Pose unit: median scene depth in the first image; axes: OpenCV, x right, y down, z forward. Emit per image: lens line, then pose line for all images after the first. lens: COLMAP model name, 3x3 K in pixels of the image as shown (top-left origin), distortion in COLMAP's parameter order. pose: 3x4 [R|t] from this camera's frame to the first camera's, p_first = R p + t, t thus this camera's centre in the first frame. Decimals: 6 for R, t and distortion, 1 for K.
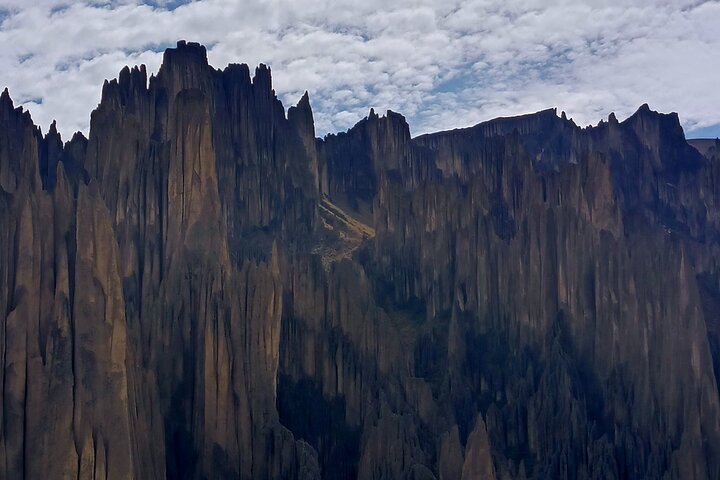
lens RADIAL K [[1114.9, 0, 361.7], [0, 1114.9, 259.2], [0, 0, 1]] dist [0.117776, 0.000000]
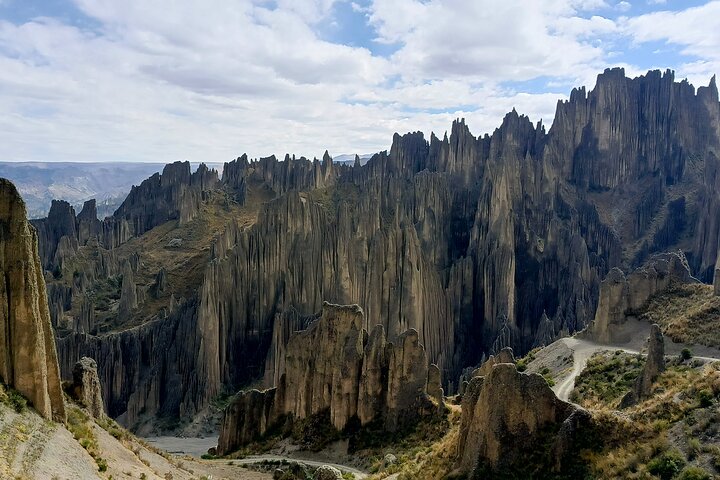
lens RADIAL K [[747.6, 0, 362.3], [0, 747.6, 247.0], [0, 0, 1]] dist [0.083400, 0.000000]
pose [[0.711700, 0.094726, -0.696068, 0.729156], [0.057825, 0.979604, 0.192435, -0.288348], [0.700100, -0.177206, 0.691707, -0.277635]]
